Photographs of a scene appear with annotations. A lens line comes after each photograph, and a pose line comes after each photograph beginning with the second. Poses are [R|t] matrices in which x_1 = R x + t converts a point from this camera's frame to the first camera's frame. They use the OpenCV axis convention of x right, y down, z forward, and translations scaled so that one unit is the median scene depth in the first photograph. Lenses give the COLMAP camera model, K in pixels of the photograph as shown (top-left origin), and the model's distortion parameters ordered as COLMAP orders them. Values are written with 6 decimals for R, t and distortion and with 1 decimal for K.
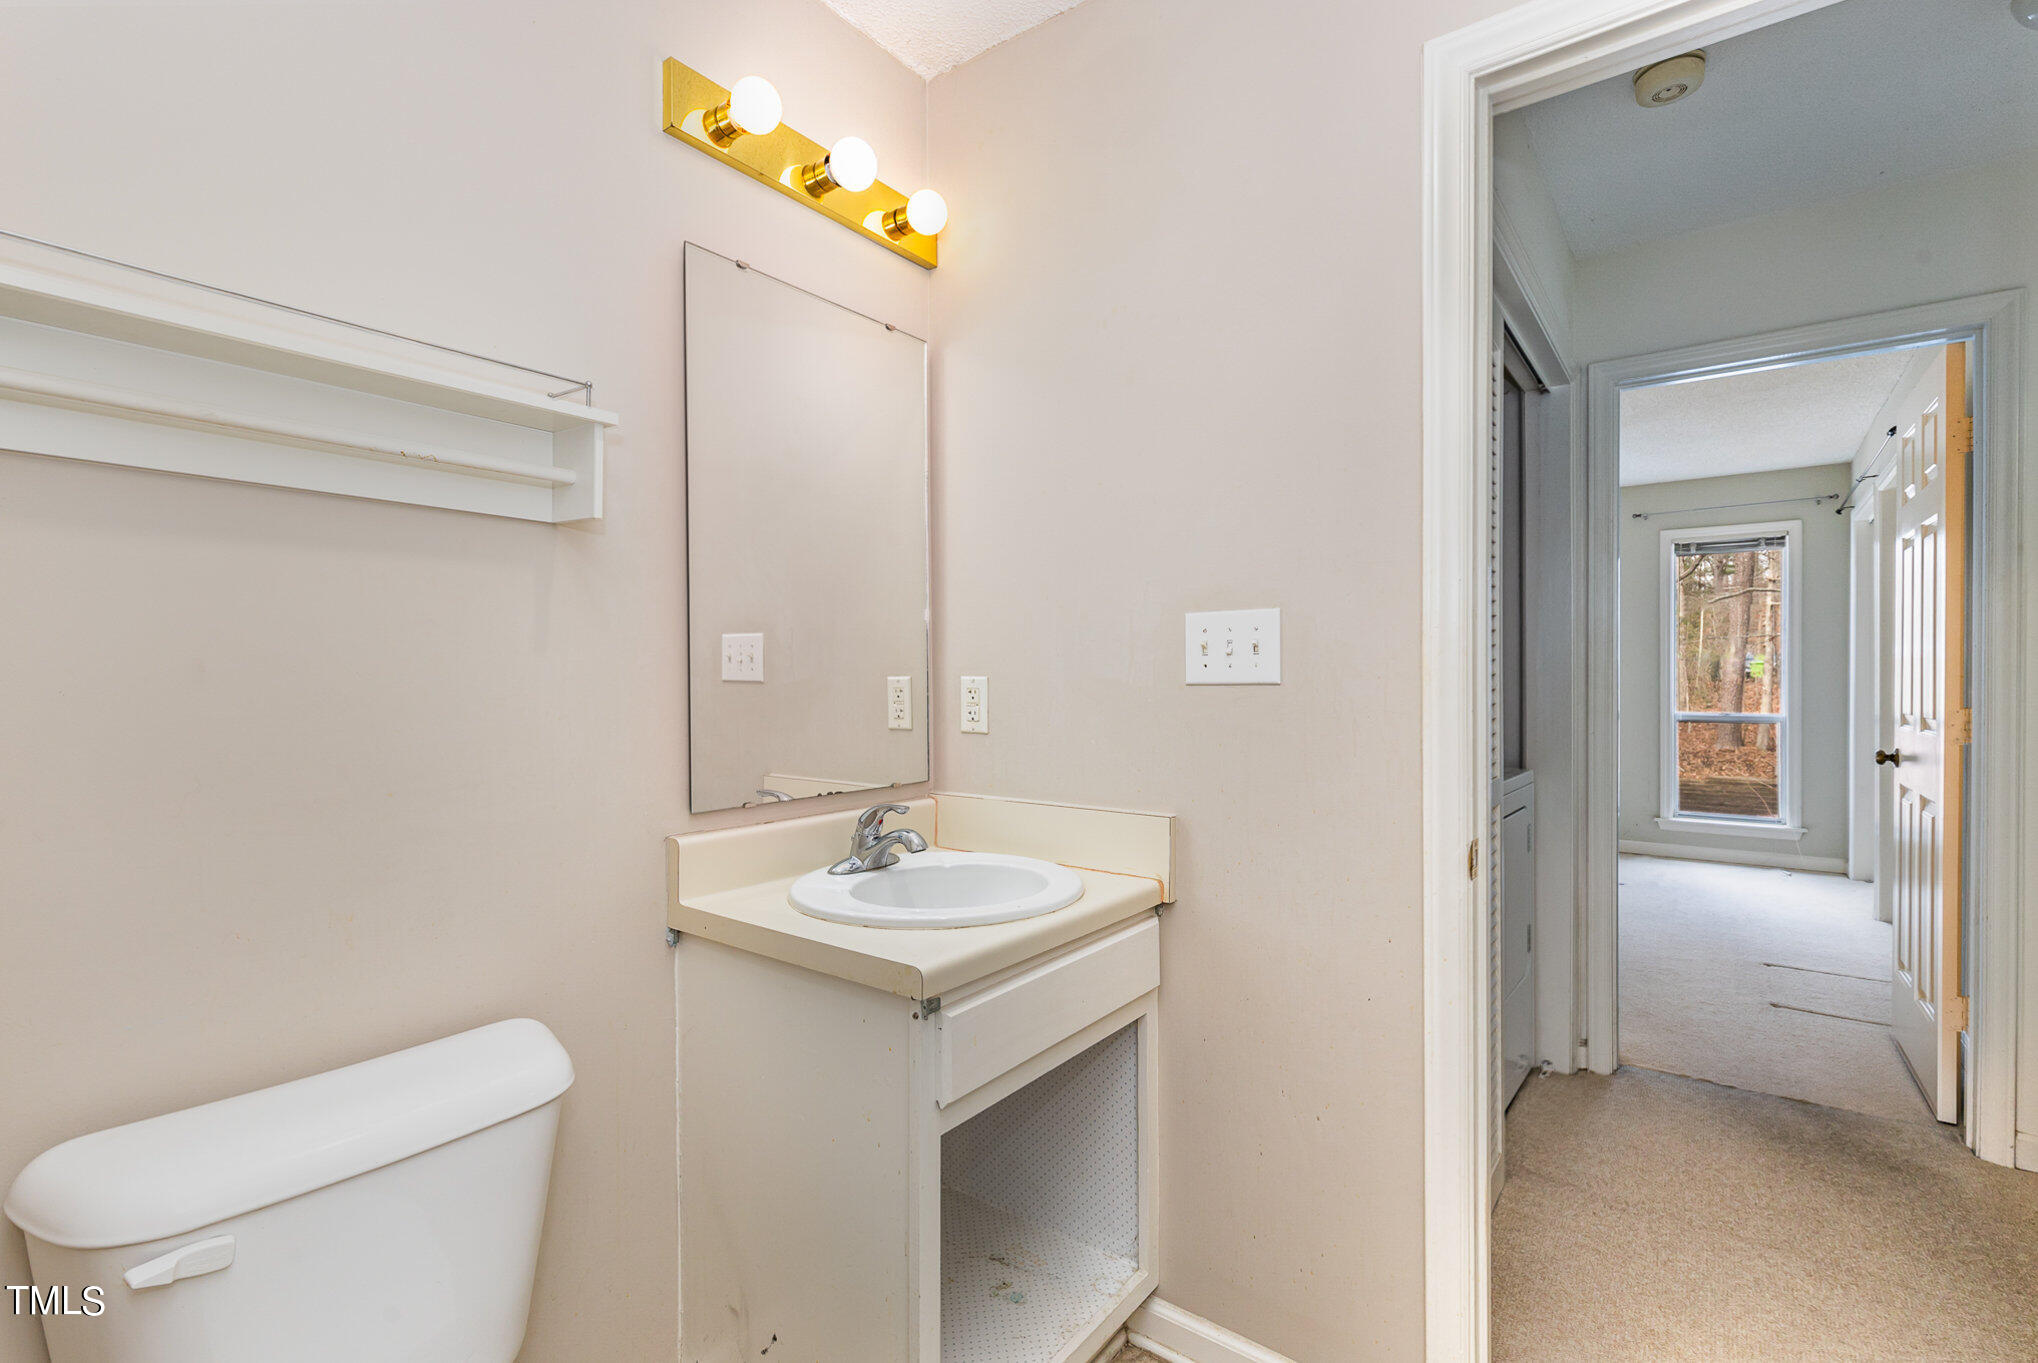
lens RADIAL K [[927.0, 0, 1027.5], [0, 927.0, 666.3], [0, 0, 1]] dist [-0.003760, -0.000688]
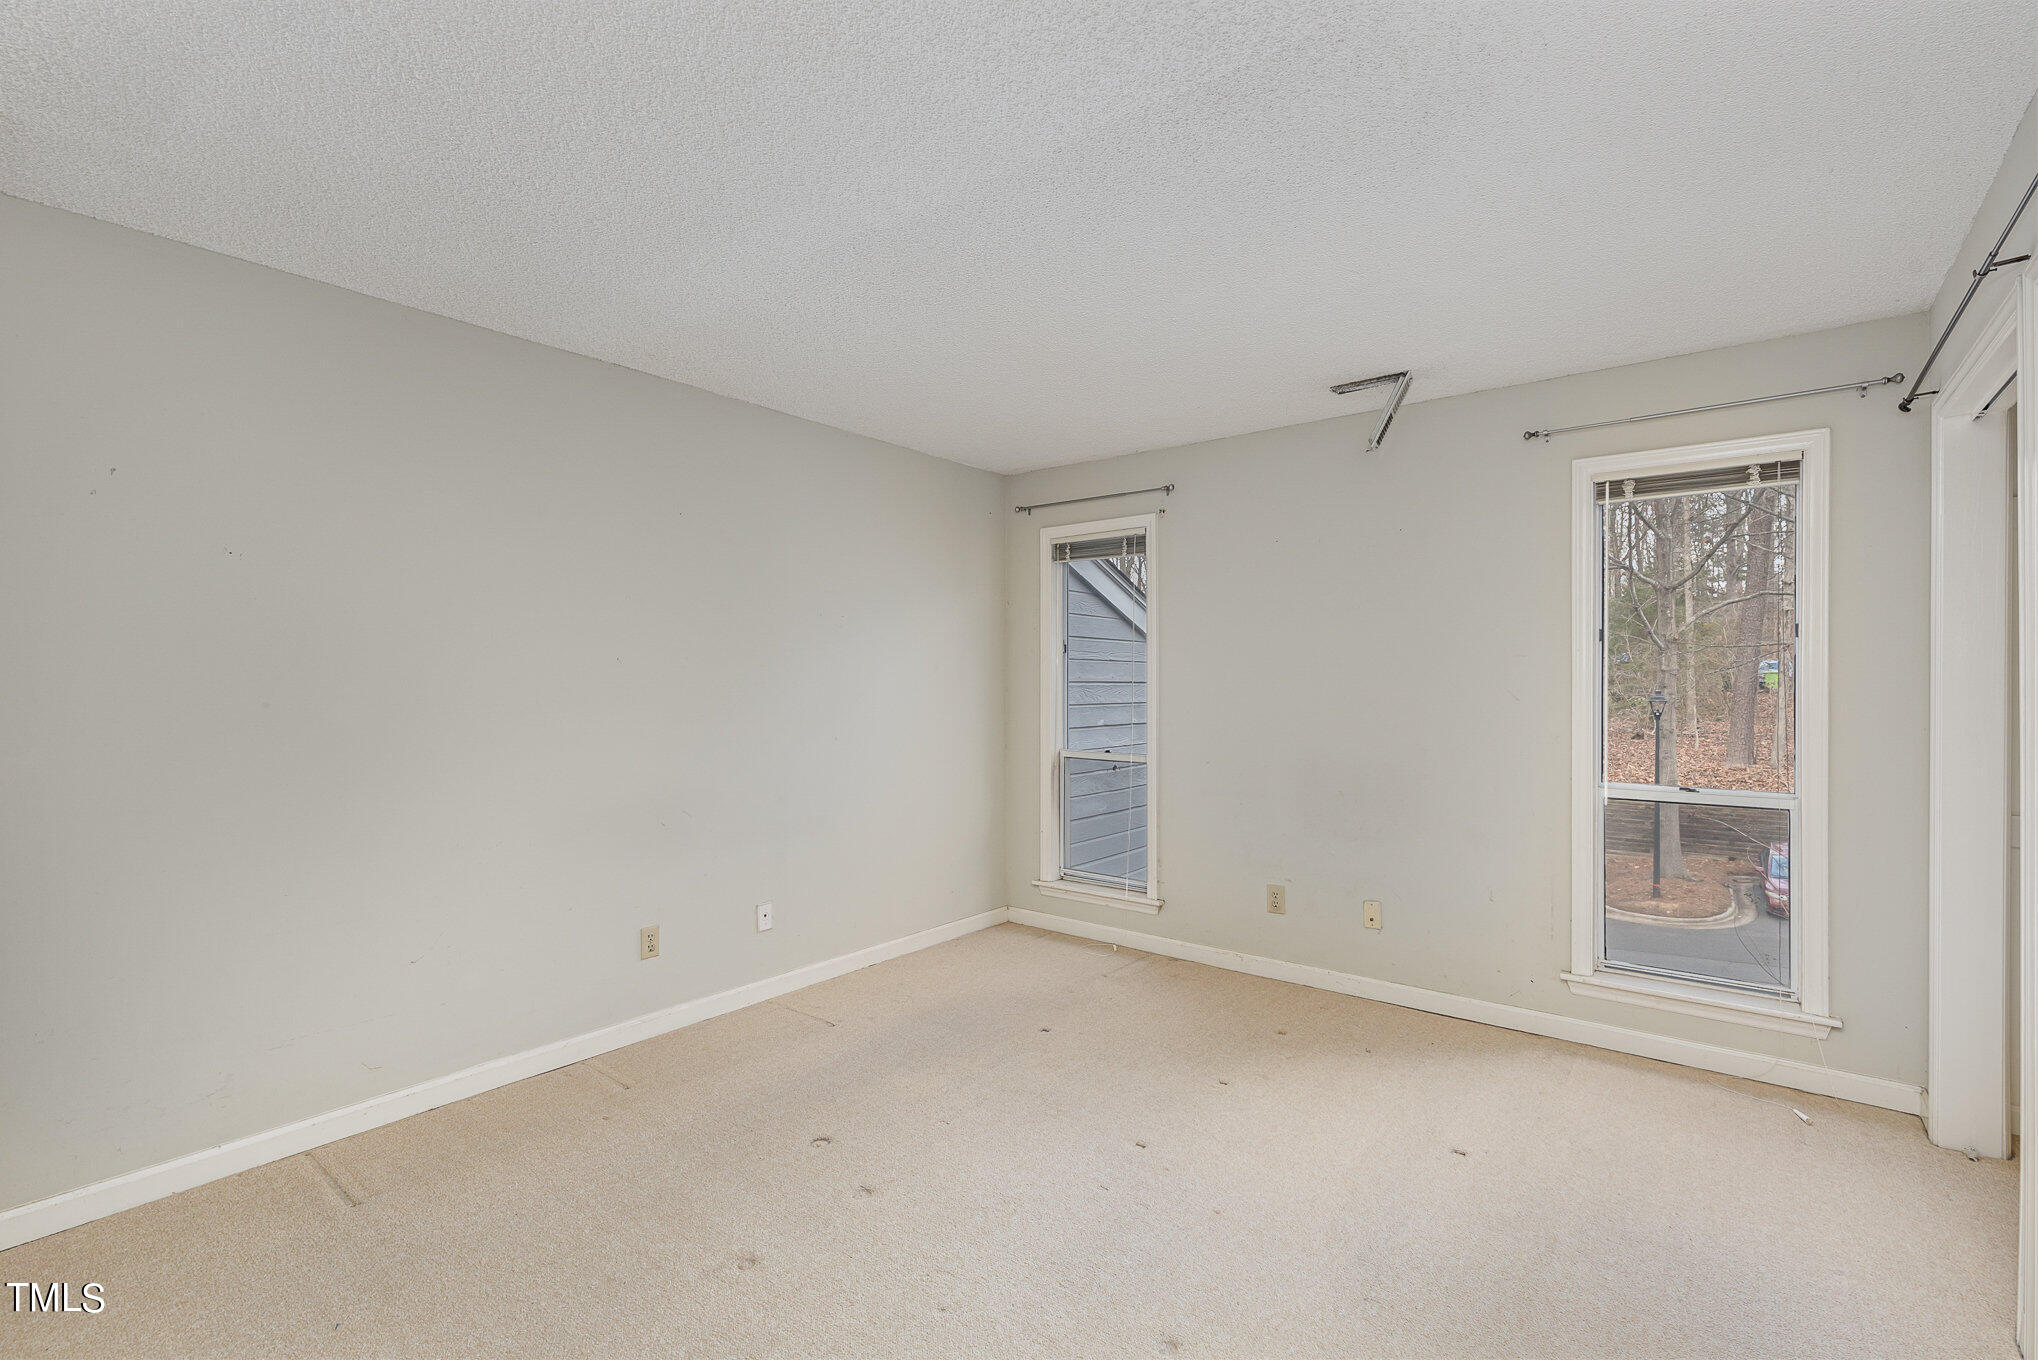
lens RADIAL K [[908.9, 0, 1017.1], [0, 908.9, 662.9], [0, 0, 1]] dist [-0.001998, -0.000259]
pose [[0.999632, 0.003091, -0.026933, 0.358301], [-0.003348, 0.999950, -0.009474, -0.015944], [0.026902, 0.009560, 0.999592, 0.435264]]
